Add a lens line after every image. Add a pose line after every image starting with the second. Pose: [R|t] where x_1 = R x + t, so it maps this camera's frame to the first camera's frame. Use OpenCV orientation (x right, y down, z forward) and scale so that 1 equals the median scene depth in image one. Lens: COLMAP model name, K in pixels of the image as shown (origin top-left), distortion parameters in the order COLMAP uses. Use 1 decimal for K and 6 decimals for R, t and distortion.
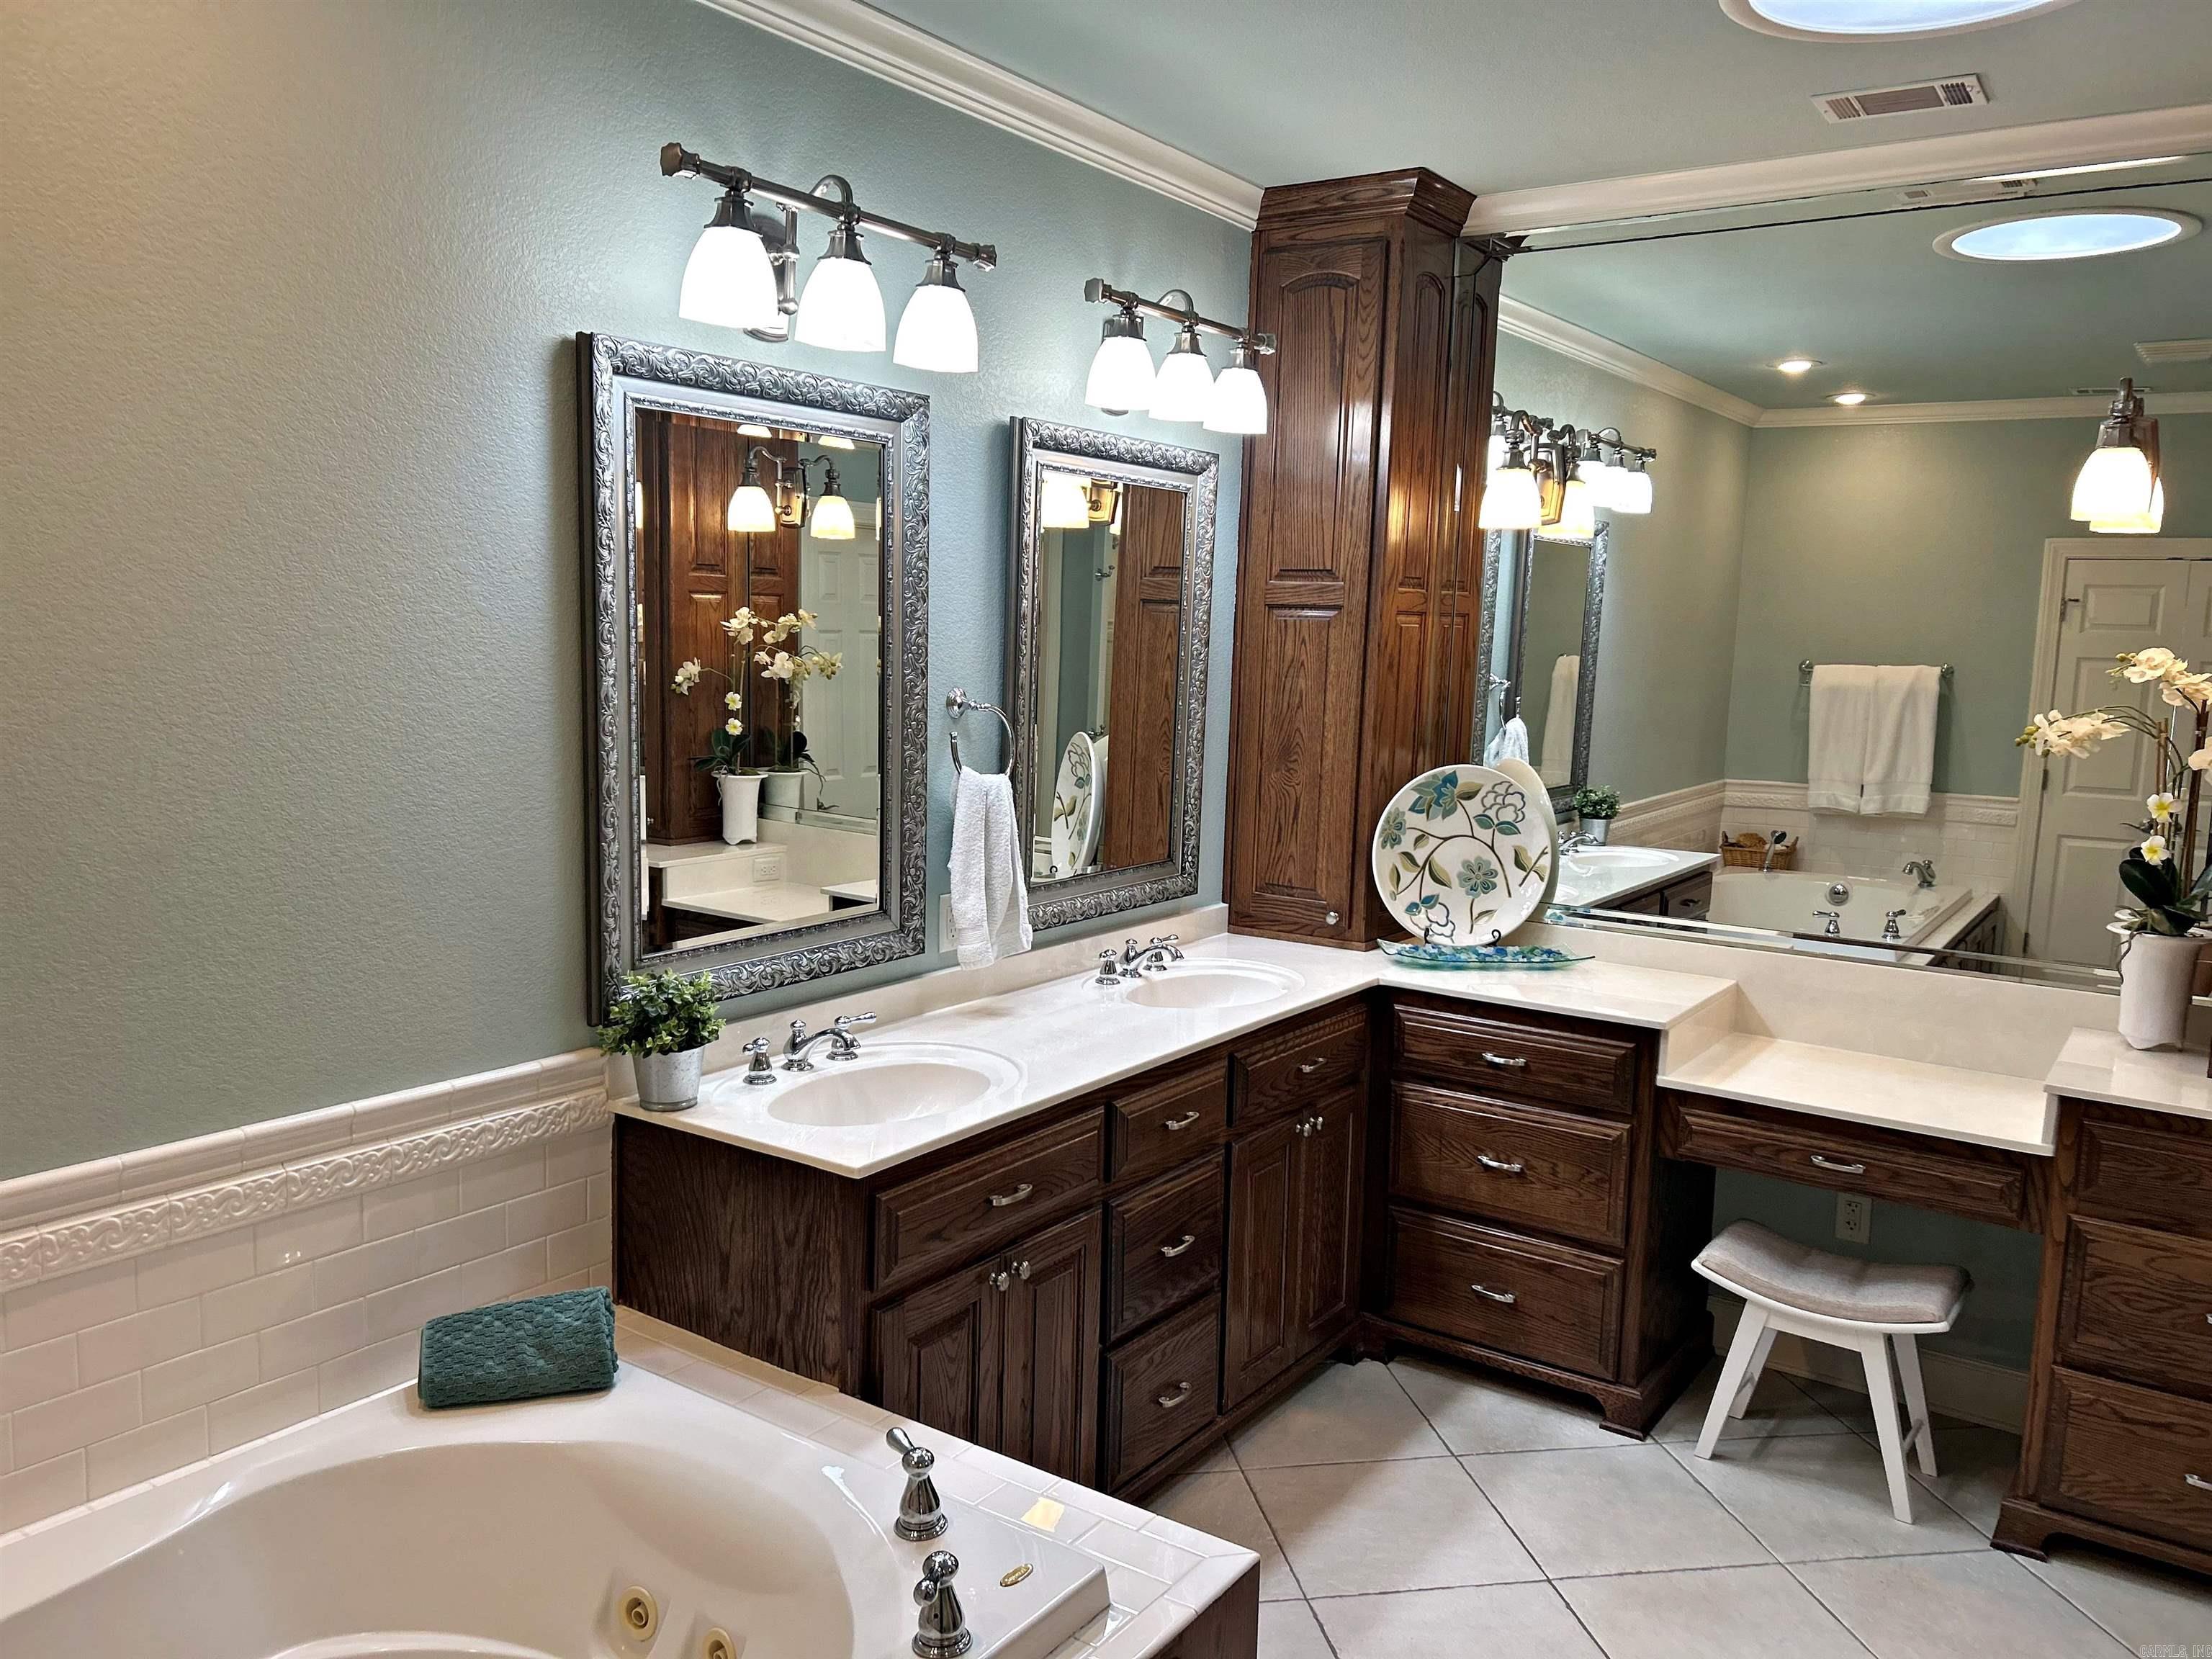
lens RADIAL K [[1660.0, 0, 1158.3], [0, 1660.0, 863.9], [0, 0, 1]] dist [0.071767, -0.081152]
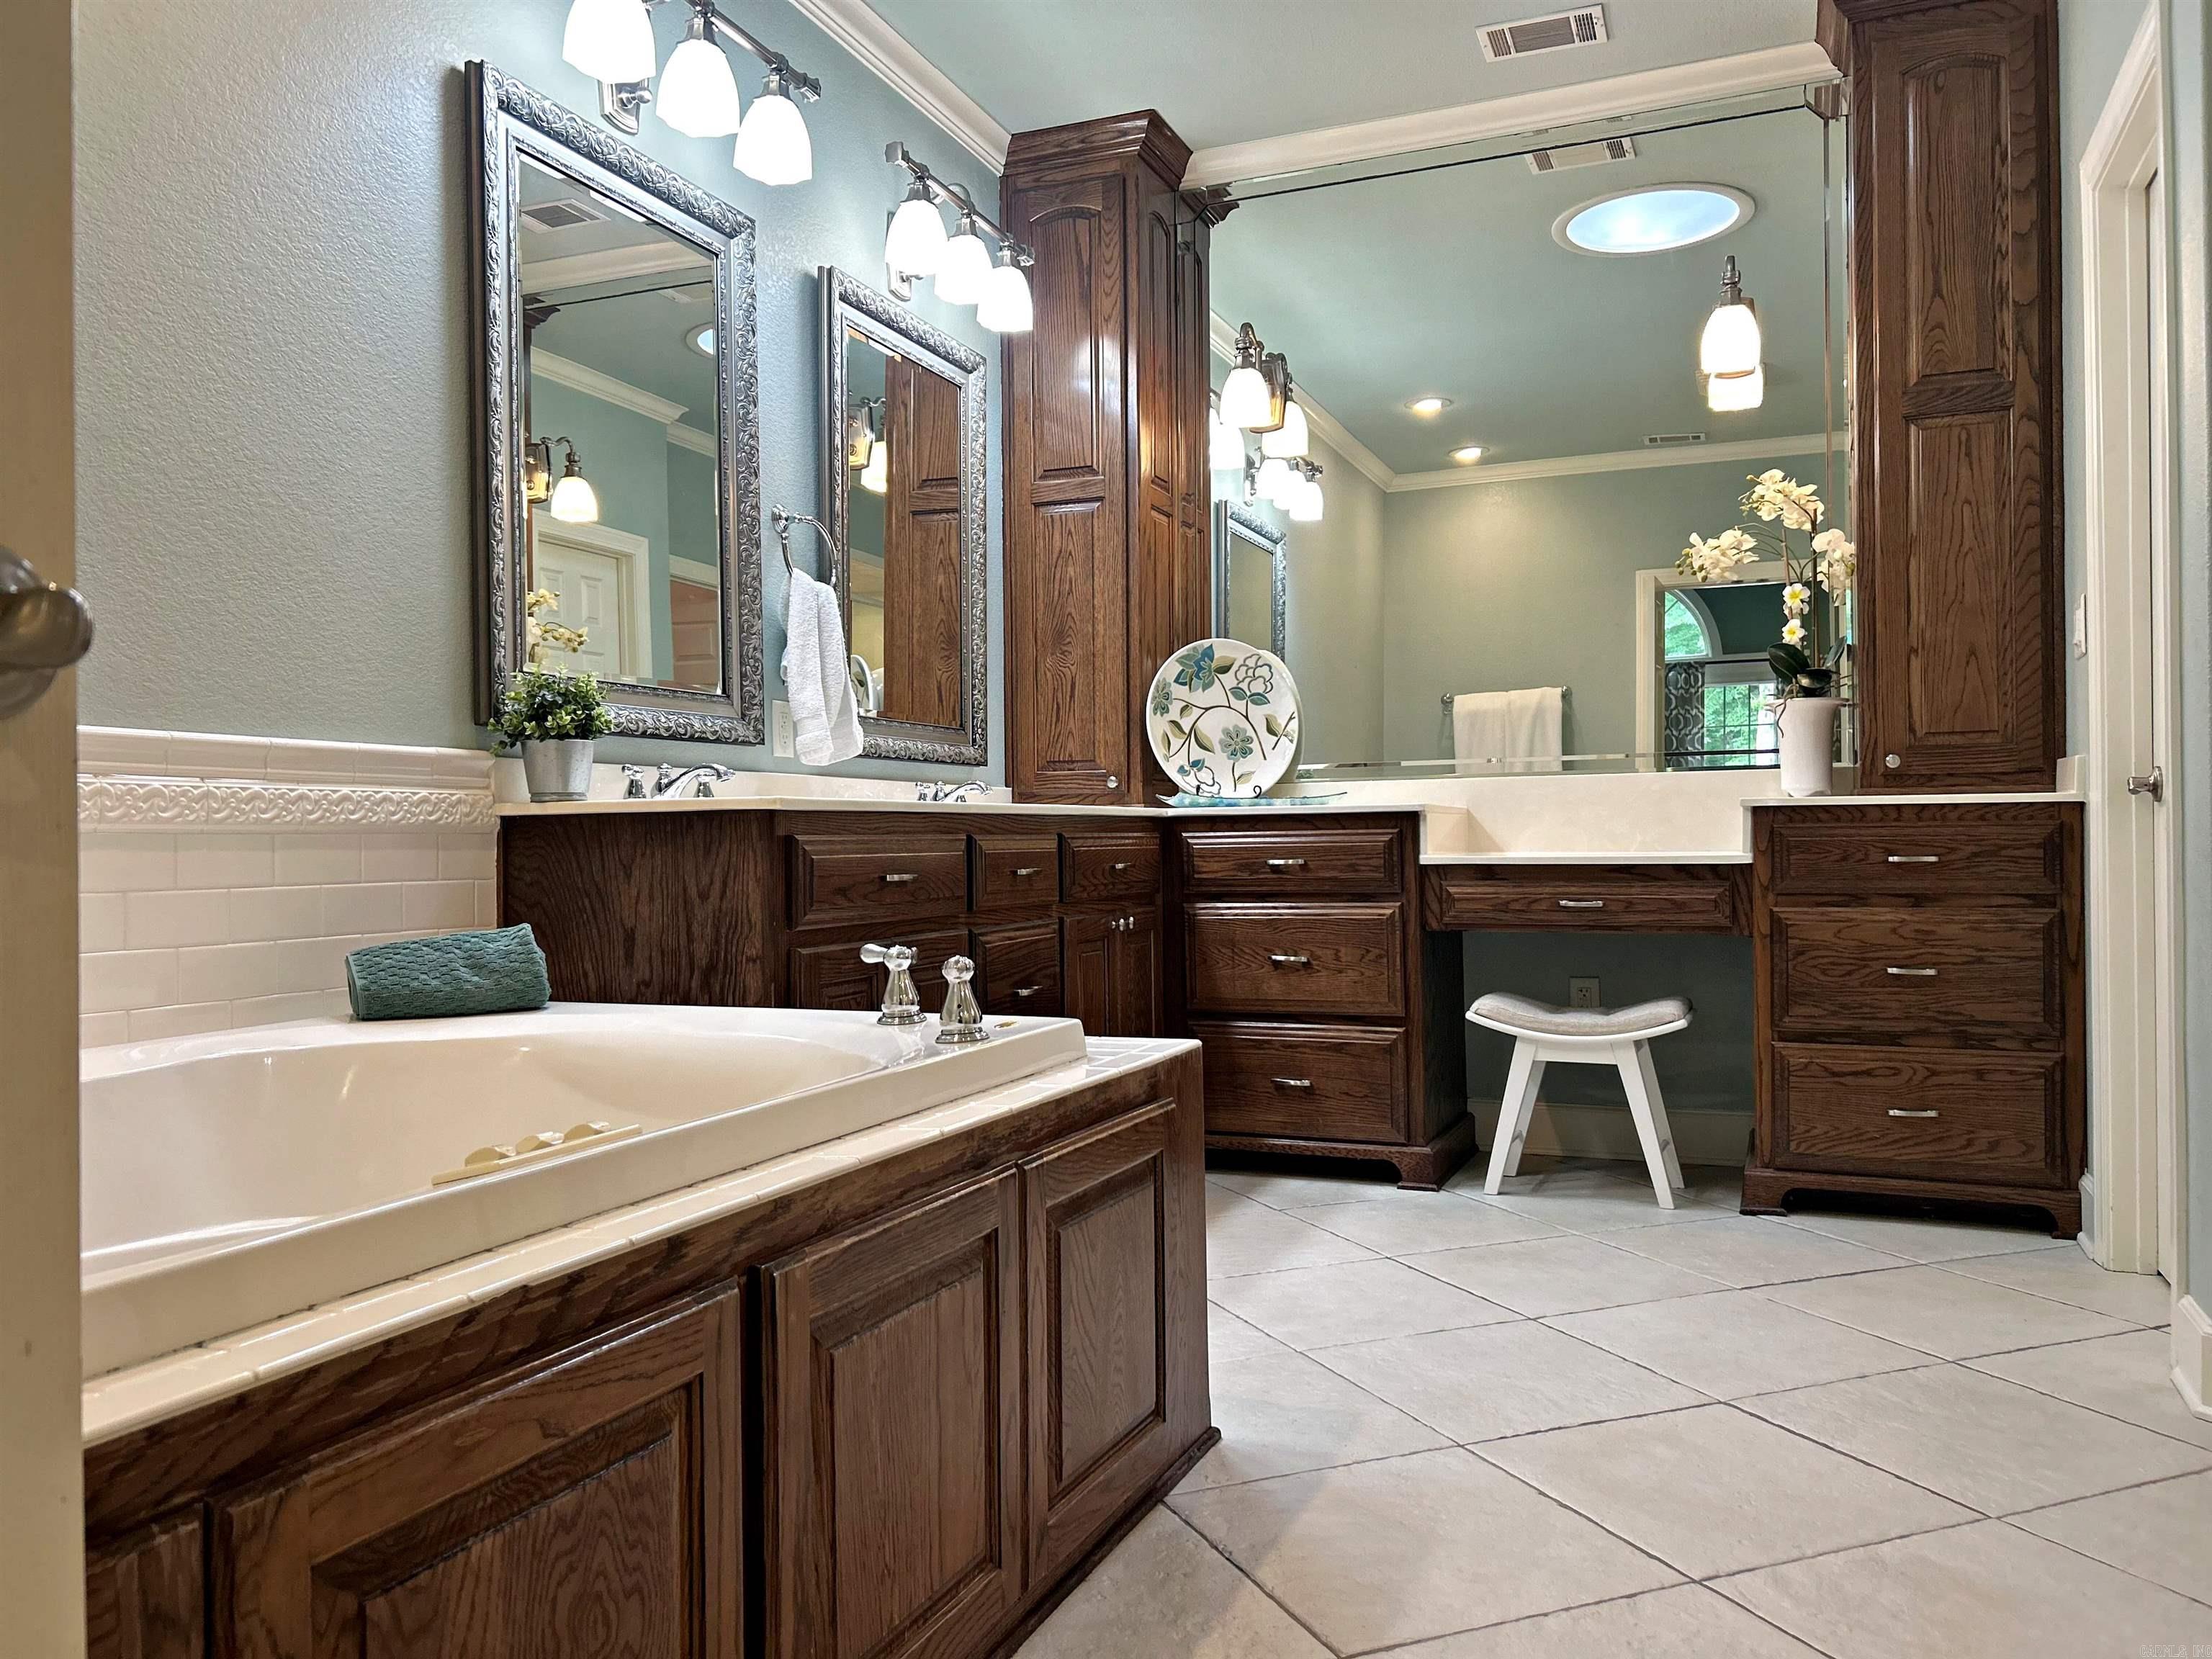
lens RADIAL K [[1660.0, 0, 1123.3], [0, 1660.0, 918.7], [0, 0, 1]] dist [0.071767, -0.081152]
pose [[0.976269, -0.045396, 0.211749, -0.141000], [0.072732, 0.989719, -0.123148, 0.294953], [-0.203982, 0.135627, 0.969534, -0.048020]]
